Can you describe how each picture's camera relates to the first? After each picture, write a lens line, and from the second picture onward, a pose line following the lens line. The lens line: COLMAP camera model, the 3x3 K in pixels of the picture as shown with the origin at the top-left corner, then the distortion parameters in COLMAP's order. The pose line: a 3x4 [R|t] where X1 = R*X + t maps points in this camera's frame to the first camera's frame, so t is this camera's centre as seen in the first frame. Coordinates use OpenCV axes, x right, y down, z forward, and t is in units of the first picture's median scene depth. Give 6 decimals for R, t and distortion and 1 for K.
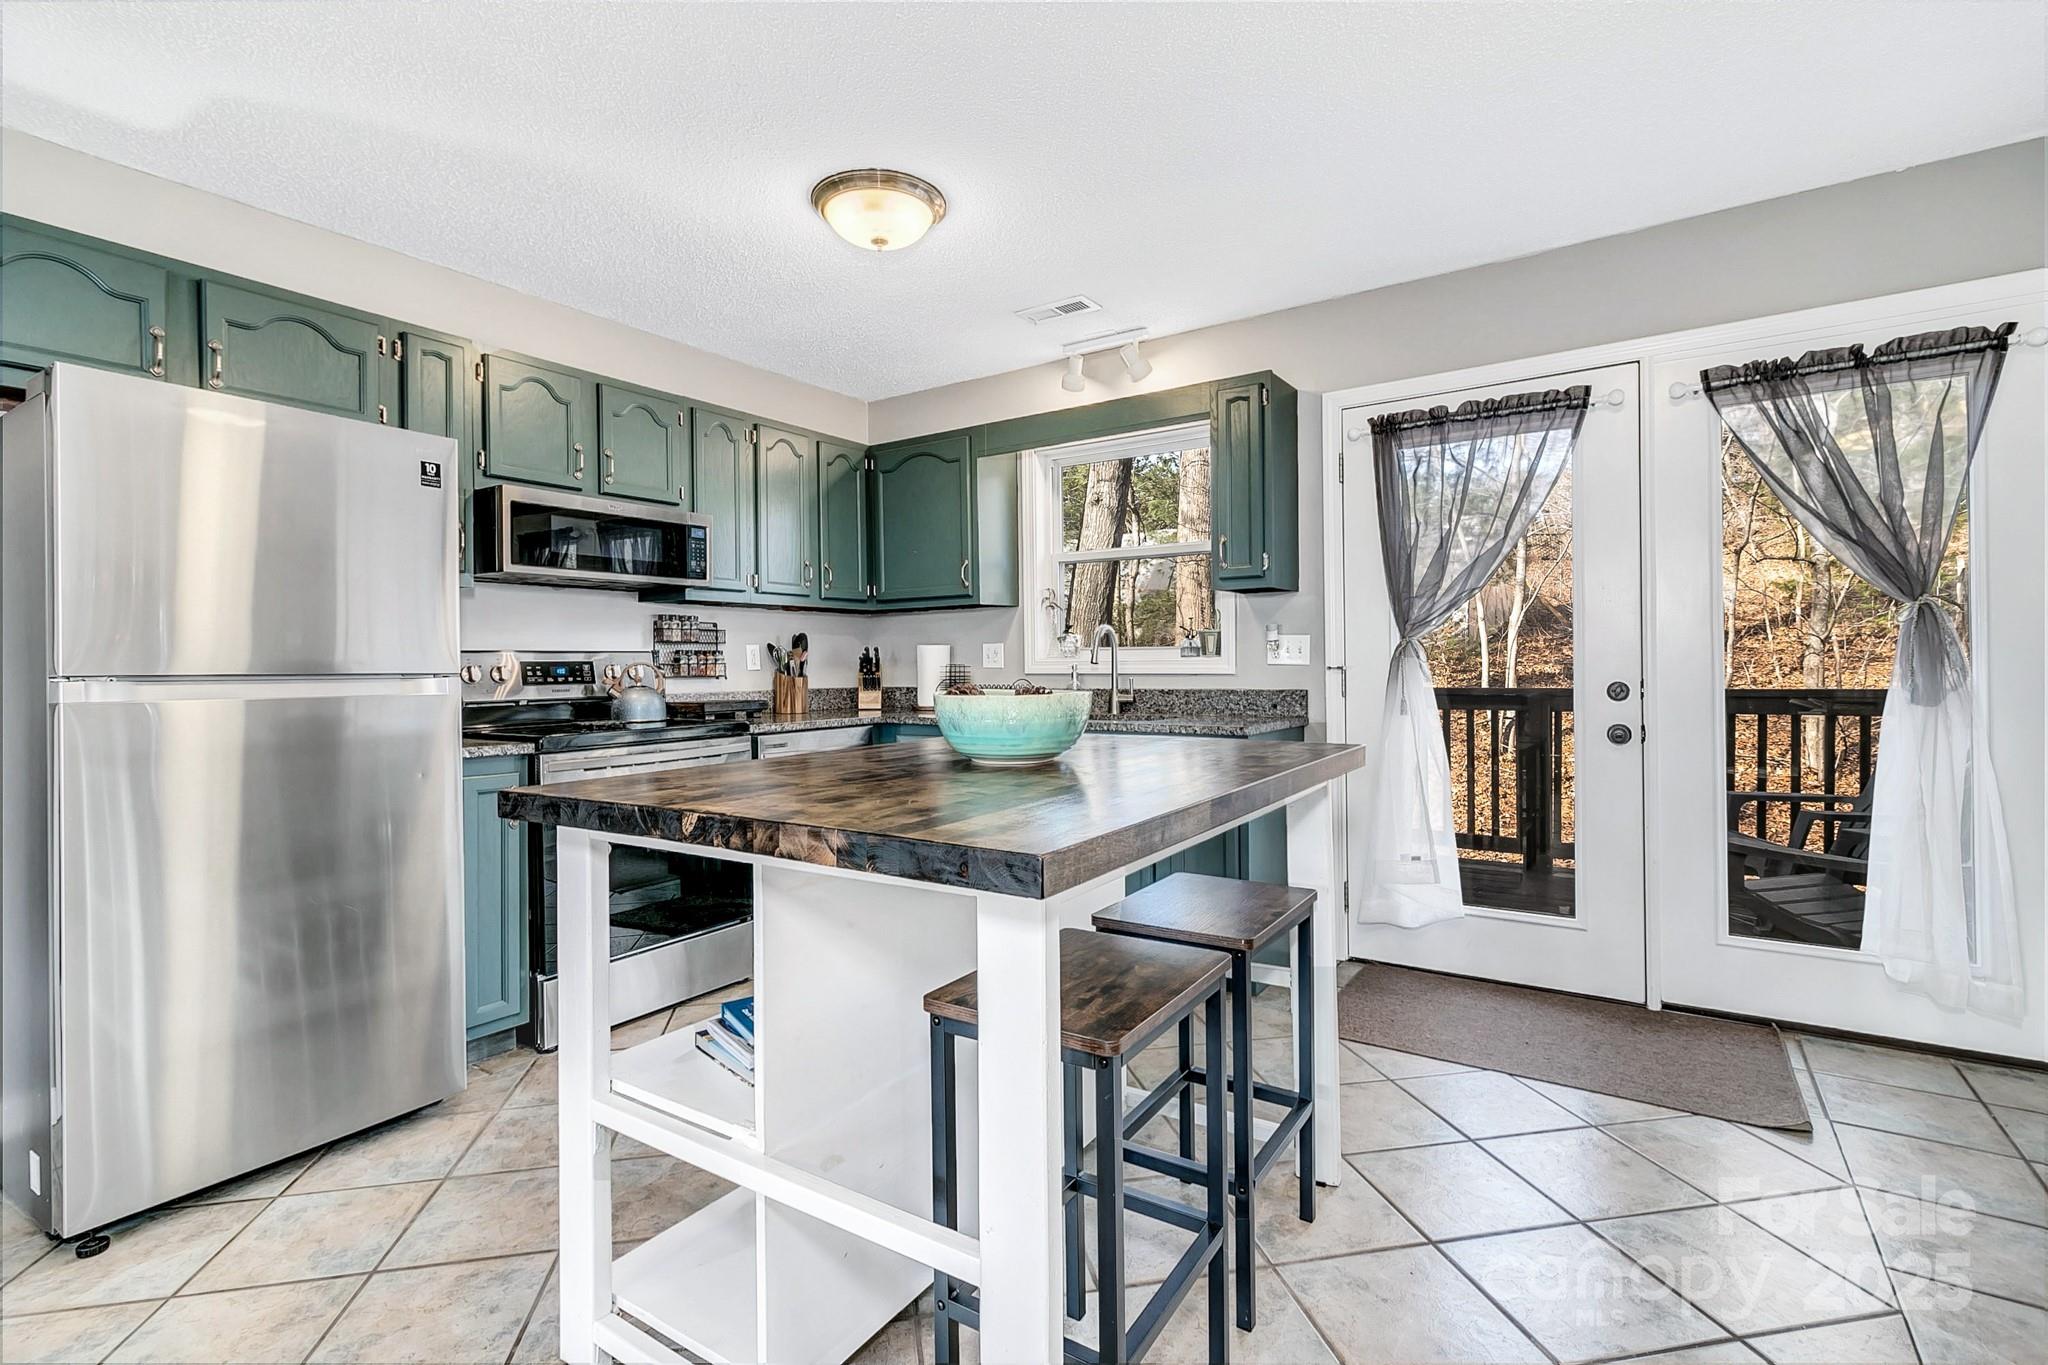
lens RADIAL K [[937.5, 0, 1015.3], [0, 937.5, 661.2], [0, 0, 1]] dist [0.001452, 0.000097]
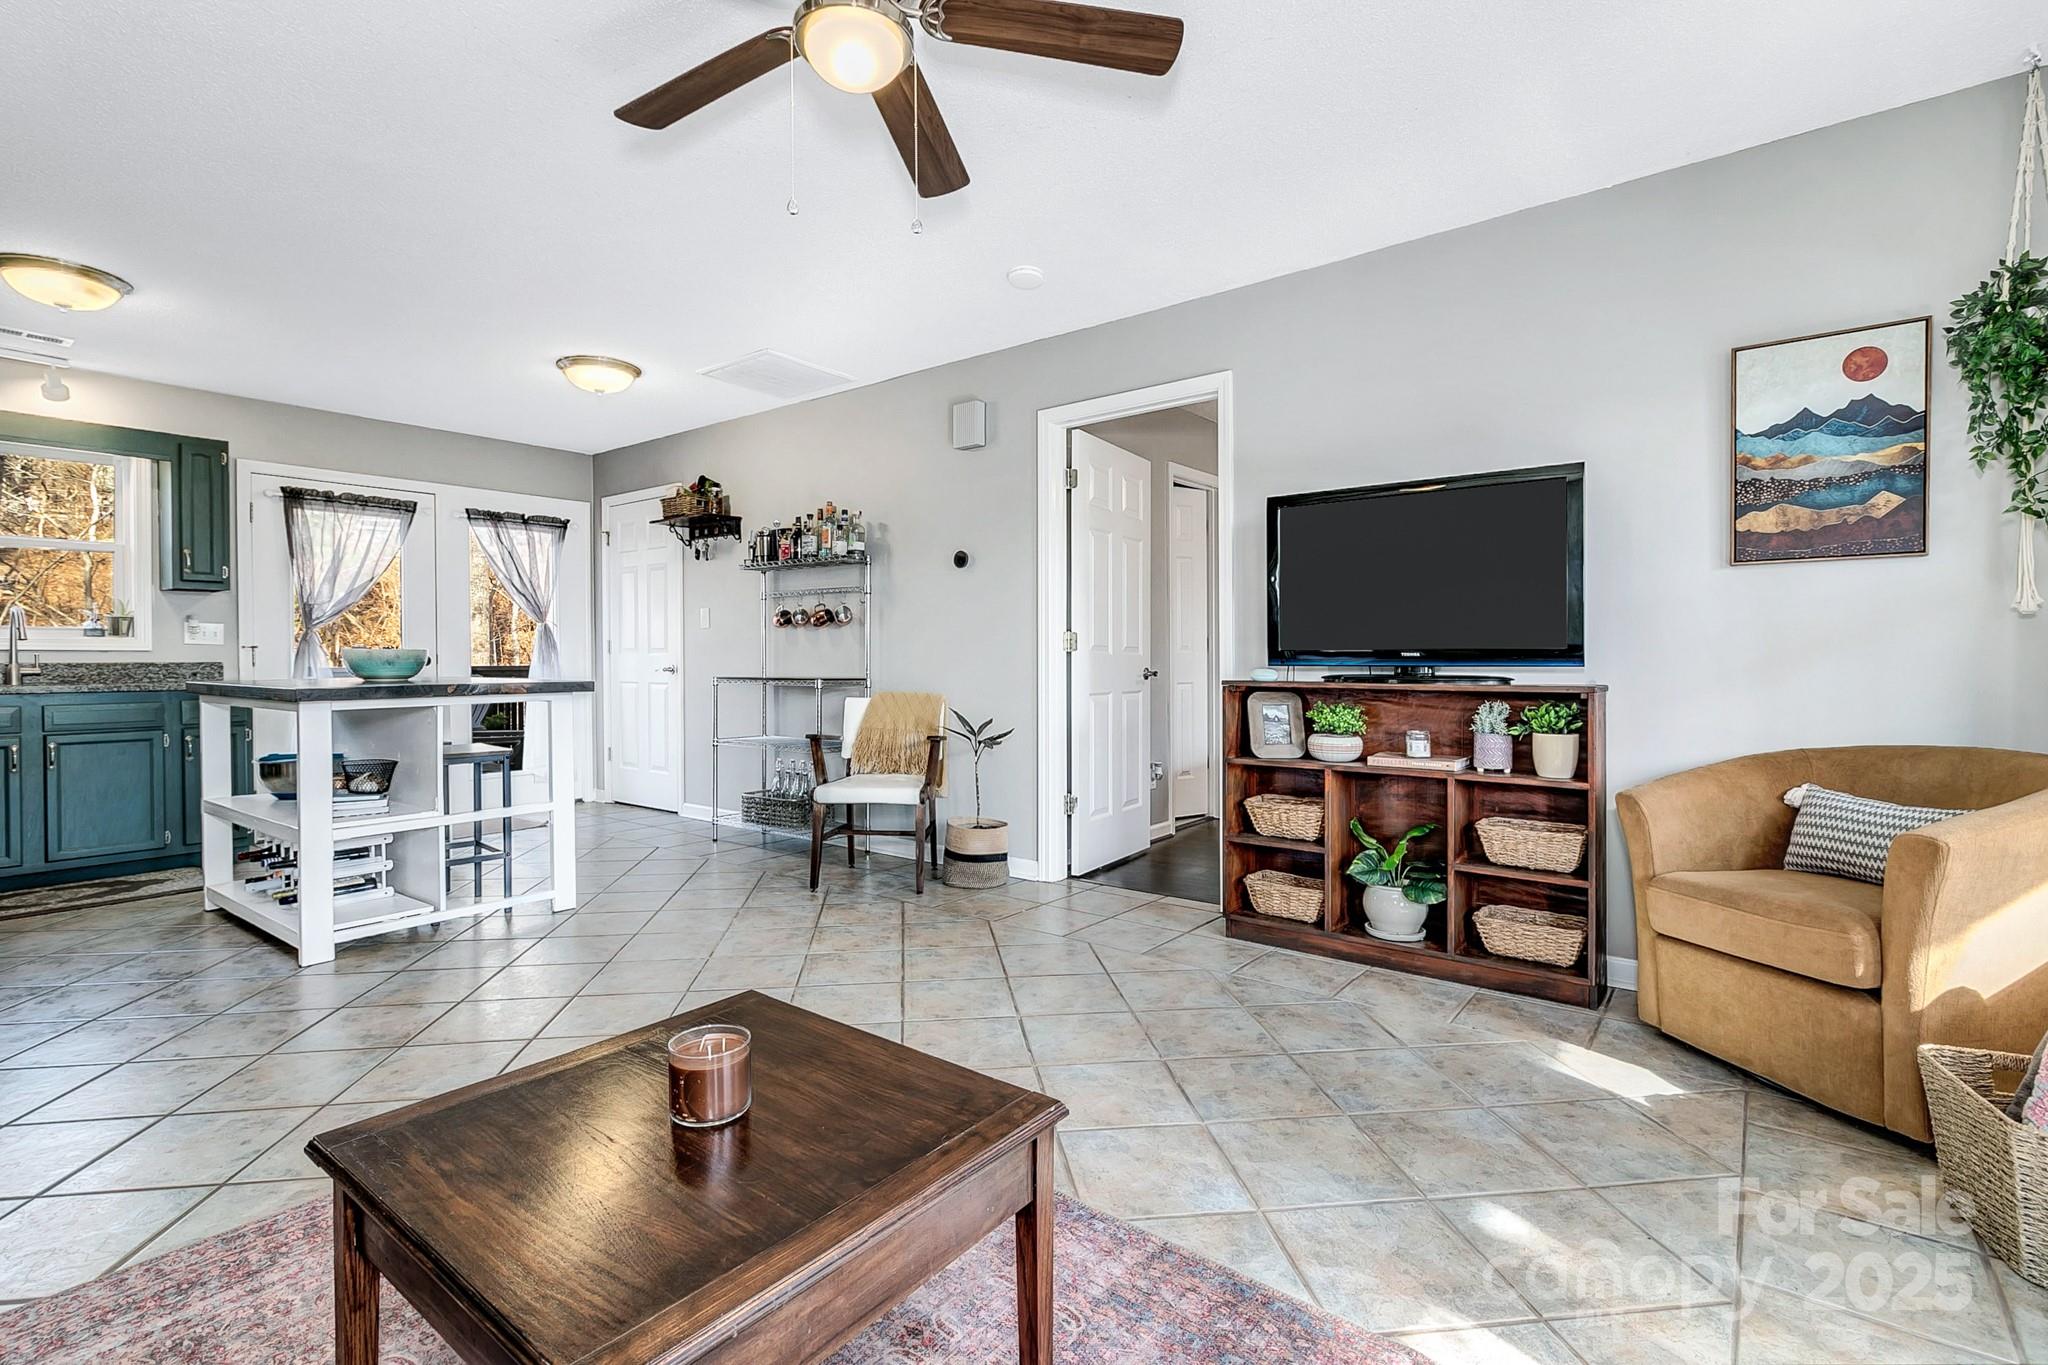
lens RADIAL K [[937.5, 0, 1015.3], [0, 937.5, 661.2], [0, 0, 1]] dist [0.001452, 0.000097]
pose [[0.069838, 0.003624, 0.997552, -0.978132], [-0.000991, 0.999993, -0.003564, 0.031488], [-0.997558, -0.000740, 0.069841, -0.288565]]
